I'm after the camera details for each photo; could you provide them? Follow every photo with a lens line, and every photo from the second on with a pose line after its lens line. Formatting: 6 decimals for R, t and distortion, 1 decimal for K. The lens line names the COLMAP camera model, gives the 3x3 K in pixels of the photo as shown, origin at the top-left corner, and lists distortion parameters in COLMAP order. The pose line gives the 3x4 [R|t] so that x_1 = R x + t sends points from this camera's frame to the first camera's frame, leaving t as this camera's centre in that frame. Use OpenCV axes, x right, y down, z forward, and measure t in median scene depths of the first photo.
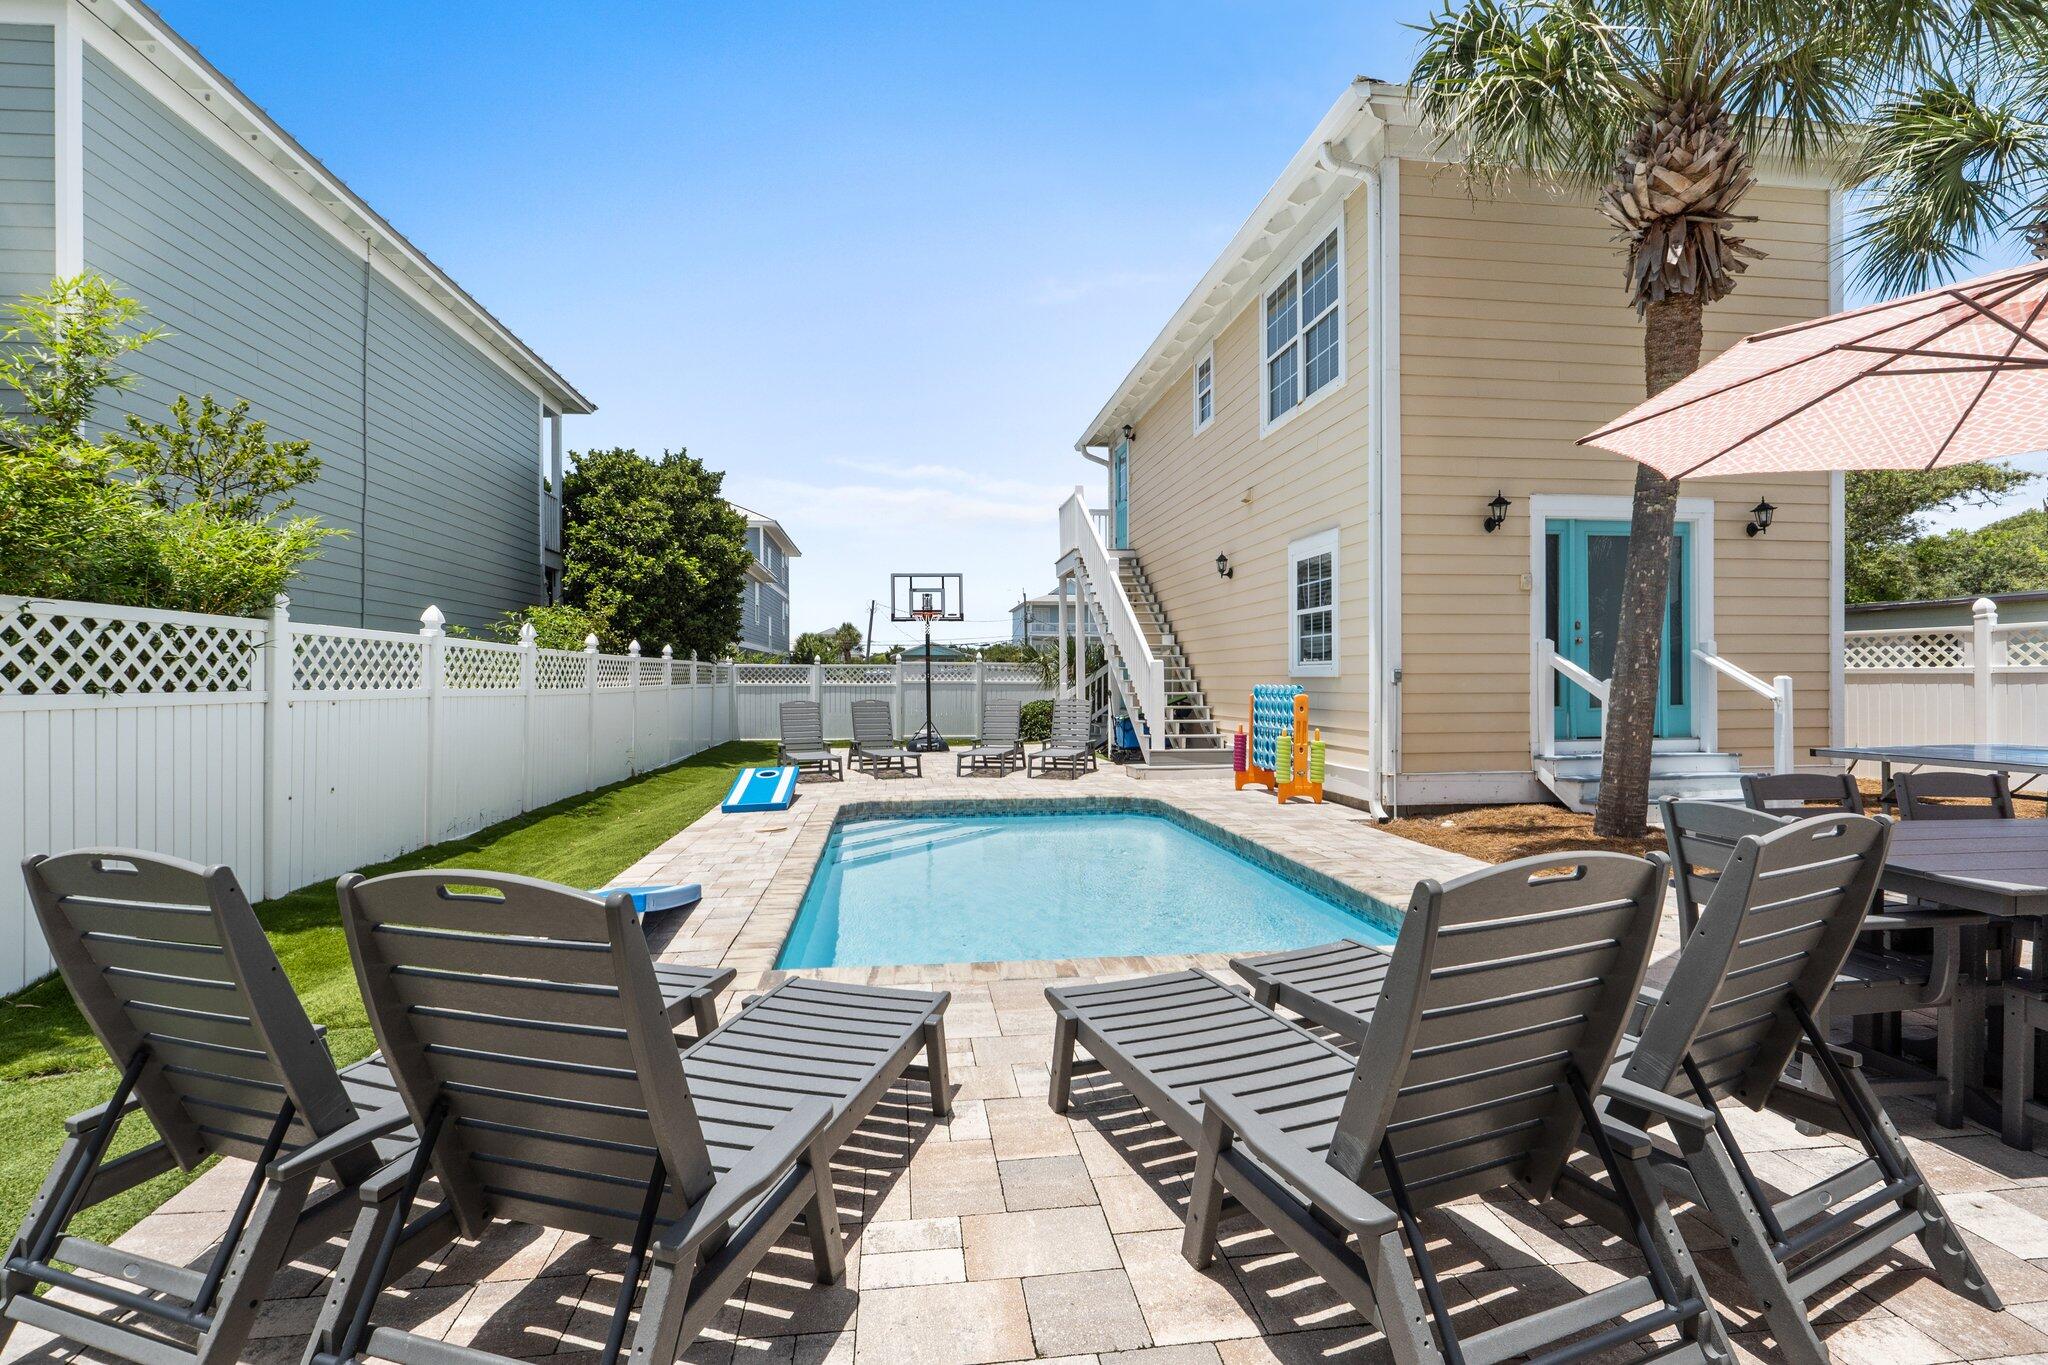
lens RADIAL K [[881.9, 0, 1024.0], [0, 881.9, 682.5], [0, 0, 1]] dist [-0.001137, -0.000286]
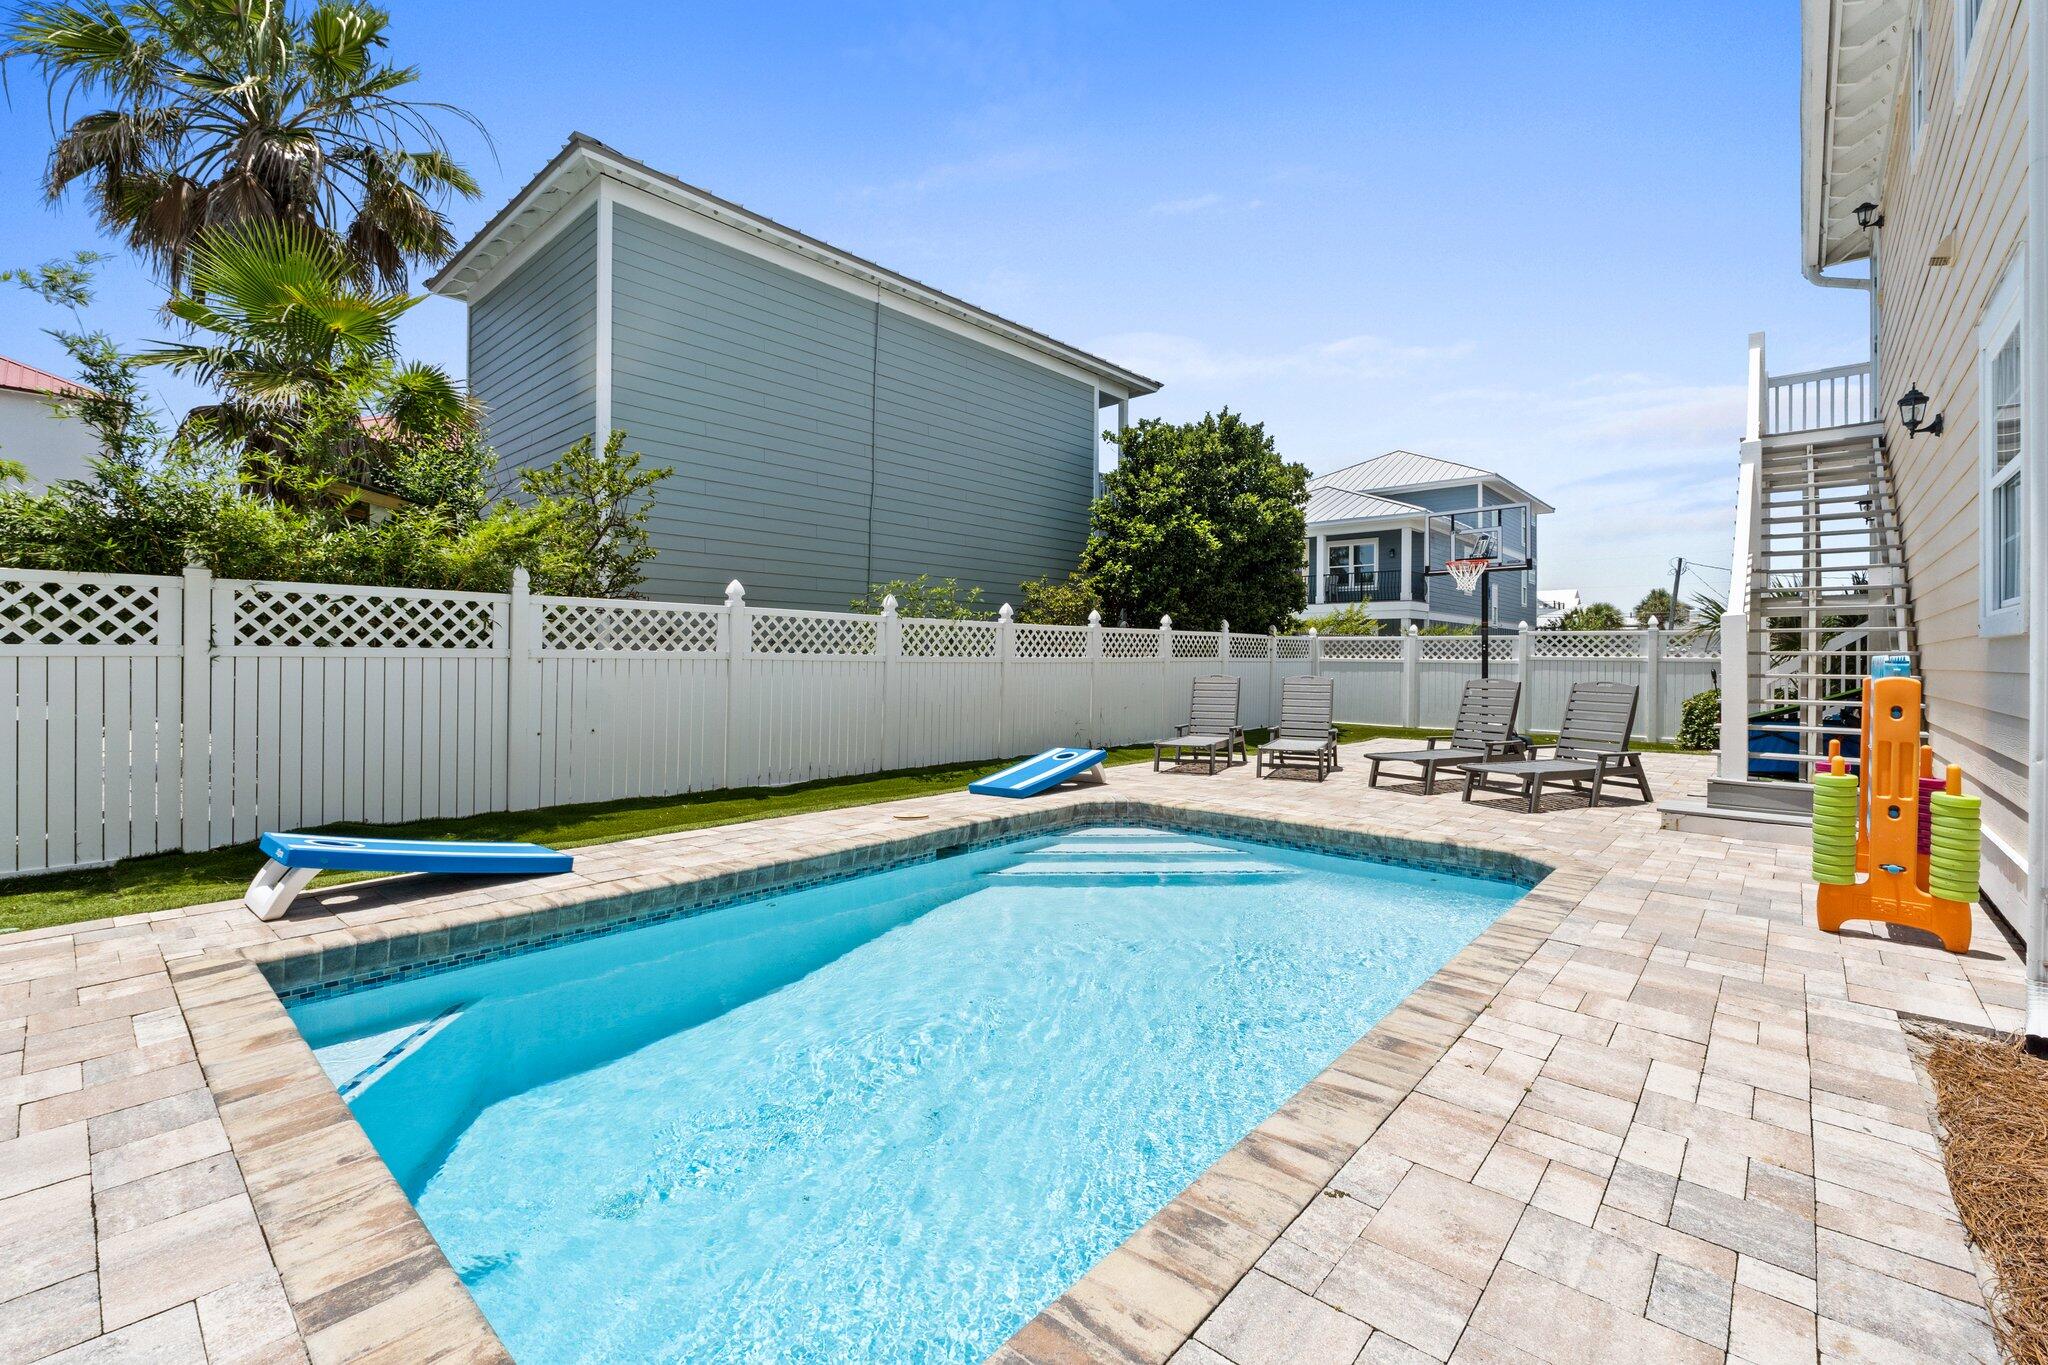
lens RADIAL K [[898.2, 0, 1020.0], [0, 898.2, 648.9], [0, 0, 1]] dist [-0.001441, -0.000180]
pose [[0.659058, -0.001068, -0.752092, 0.457712], [-0.010371, 0.999891, -0.010508, 0.011383], [0.752021, 0.014726, 0.658975, 0.517114]]
